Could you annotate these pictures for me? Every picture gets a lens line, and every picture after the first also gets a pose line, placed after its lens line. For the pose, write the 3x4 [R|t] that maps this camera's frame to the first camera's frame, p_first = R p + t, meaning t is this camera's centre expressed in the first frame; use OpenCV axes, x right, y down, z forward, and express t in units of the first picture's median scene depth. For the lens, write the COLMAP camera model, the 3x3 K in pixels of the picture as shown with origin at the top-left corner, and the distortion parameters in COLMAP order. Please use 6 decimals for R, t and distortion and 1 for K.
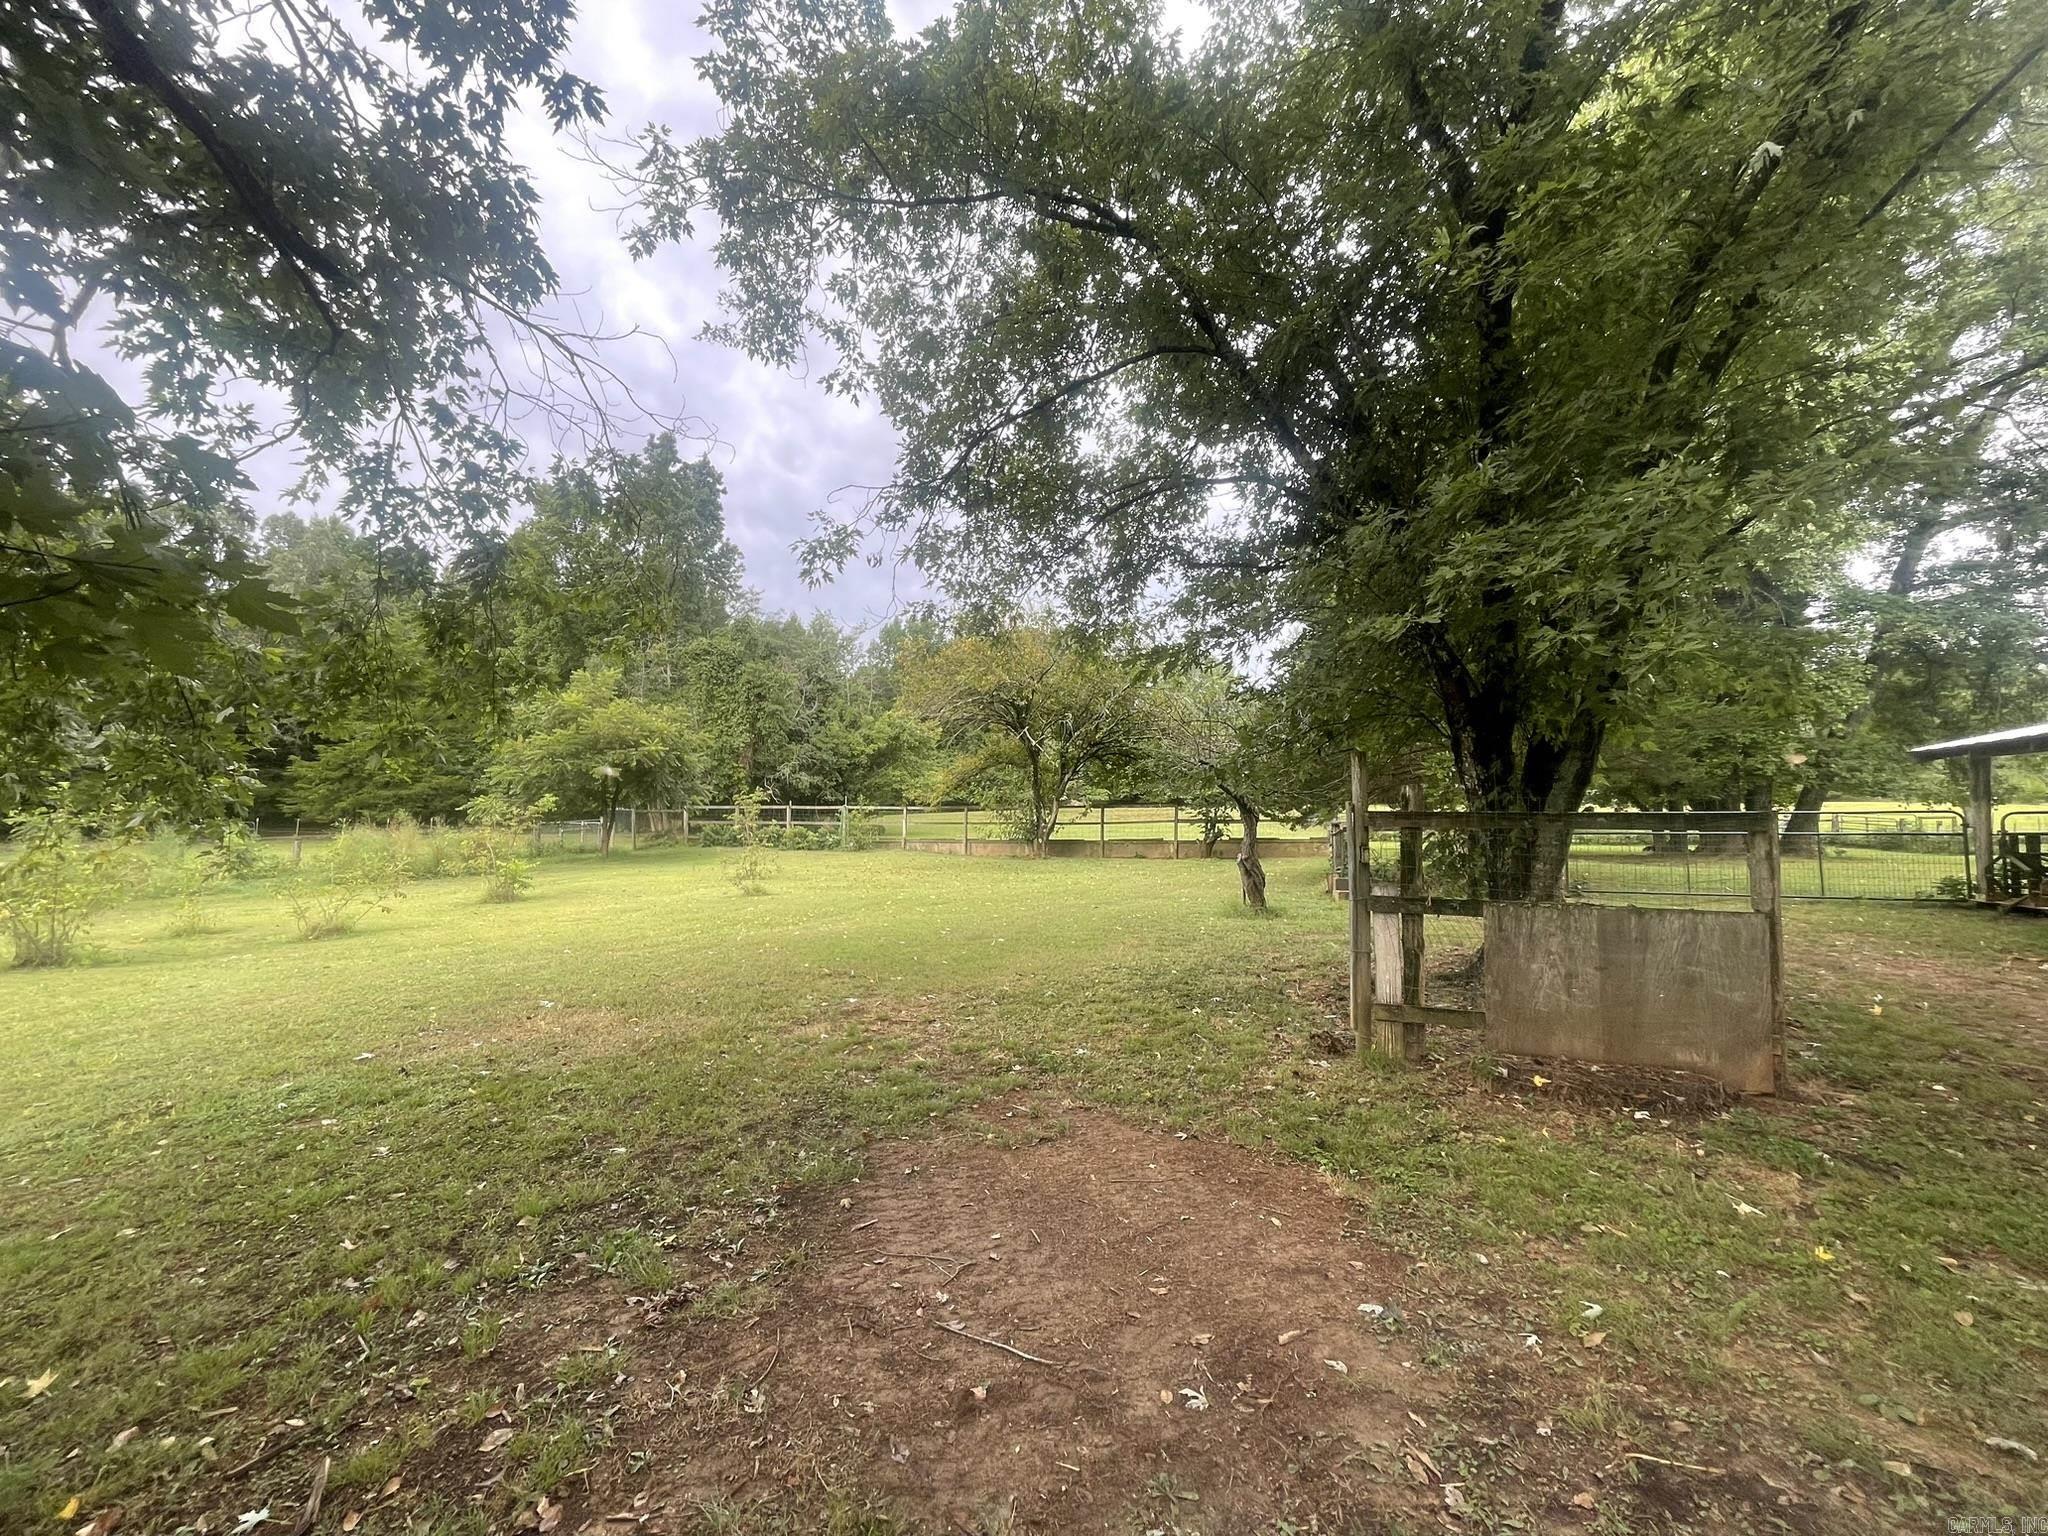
lens RADIAL K [[827.2, 0, 1022.4], [0, 827.2, 768.9], [0, 0, 1]] dist [-0.005189, 0.000502]
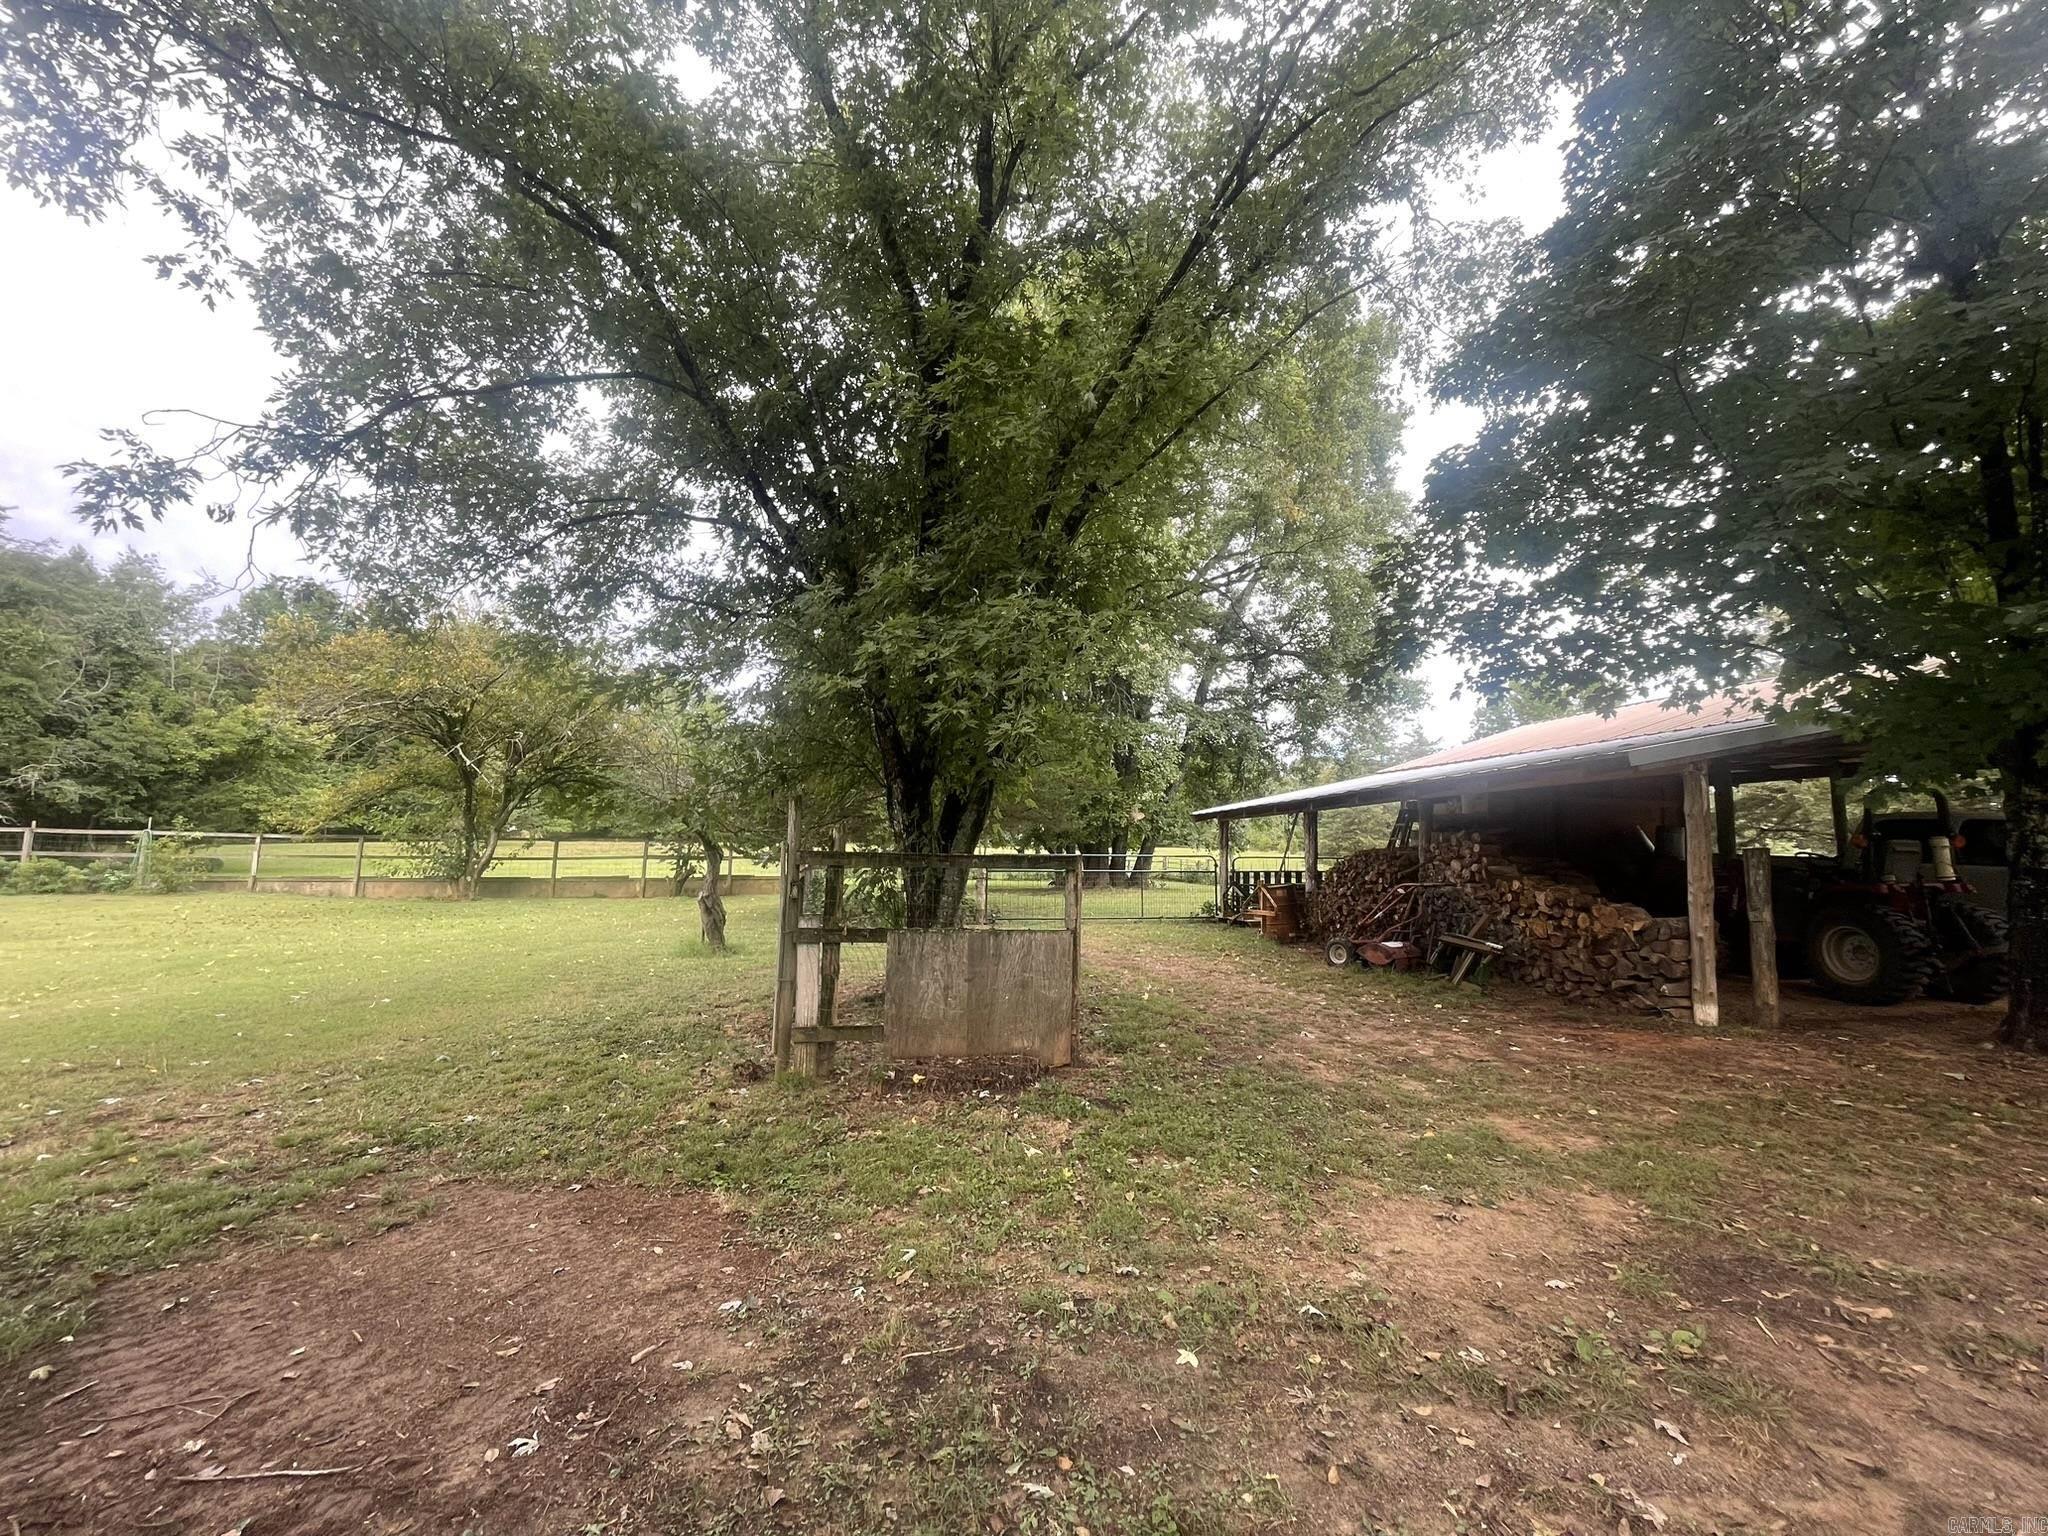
lens RADIAL K [[827.2, 0, 1025.1], [0, 827.2, 765.5], [0, 0, 1]] dist [-0.005189, 0.000502]
pose [[0.824451, 0.071754, 0.561366, 0.026108], [-0.044550, 0.997080, -0.062019, -0.004273], [-0.564177, 0.026123, 0.825240, -0.049770]]
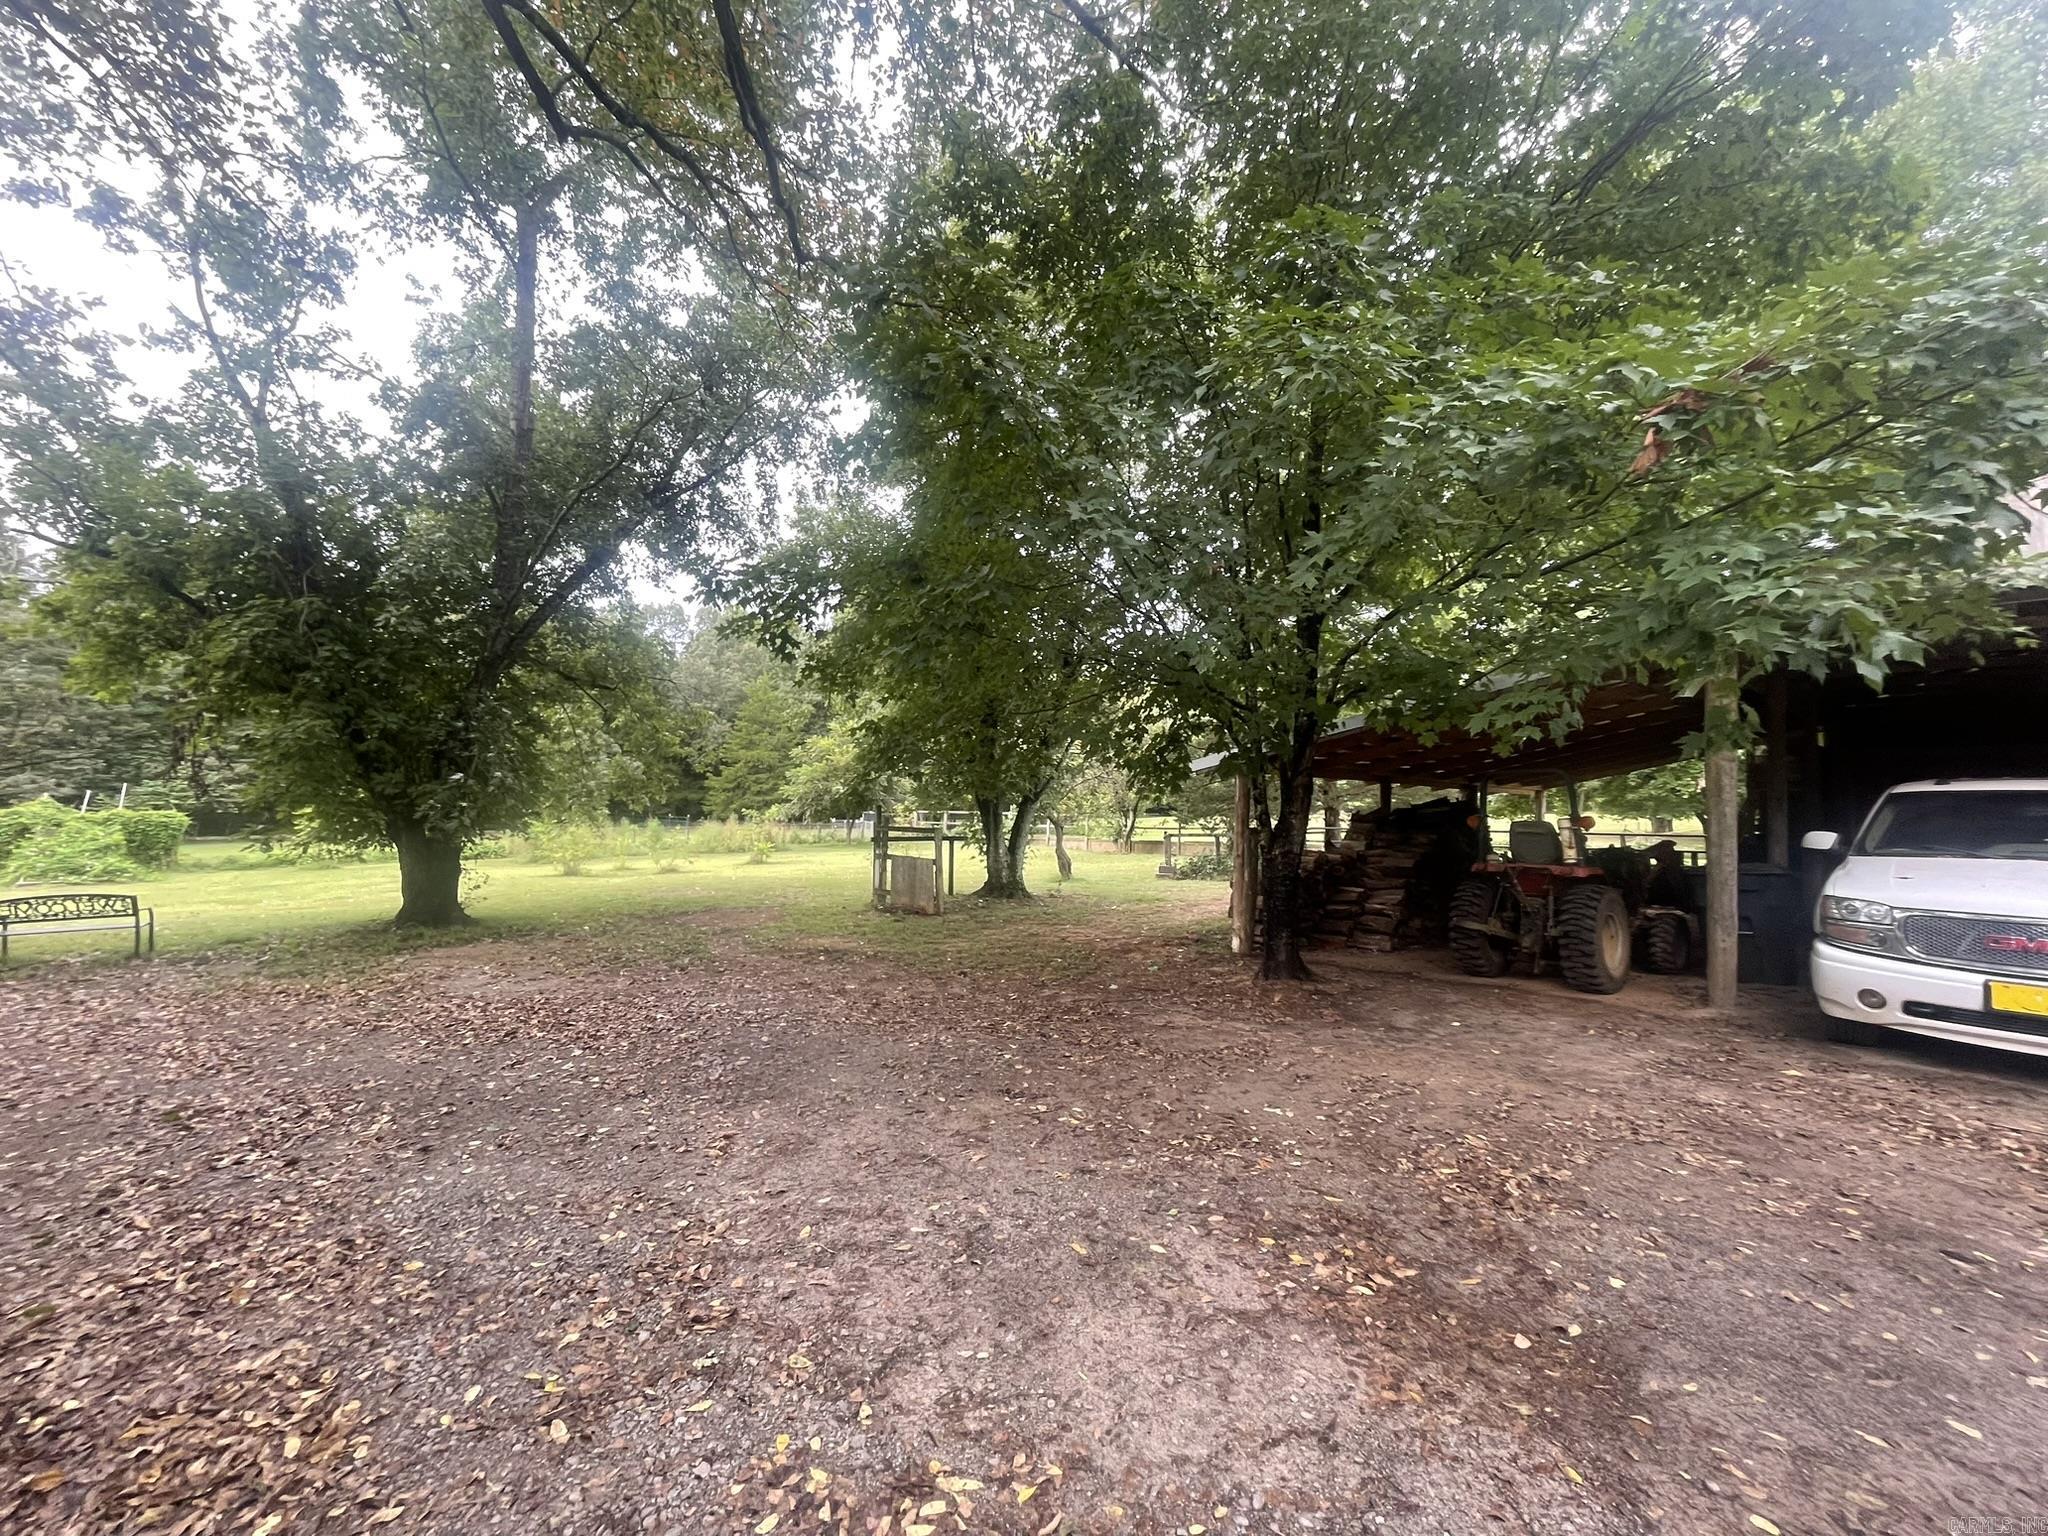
lens RADIAL K [[827.2, 0, 1010.5], [0, 827.2, 767.1], [0, 0, 1]] dist [-0.005189, 0.000502]
pose [[0.919603, -0.010603, -0.392705, 1.624889], [0.009029, 0.999942, -0.005856, -0.111209], [0.392745, 0.001839, 0.919646, -1.247374]]
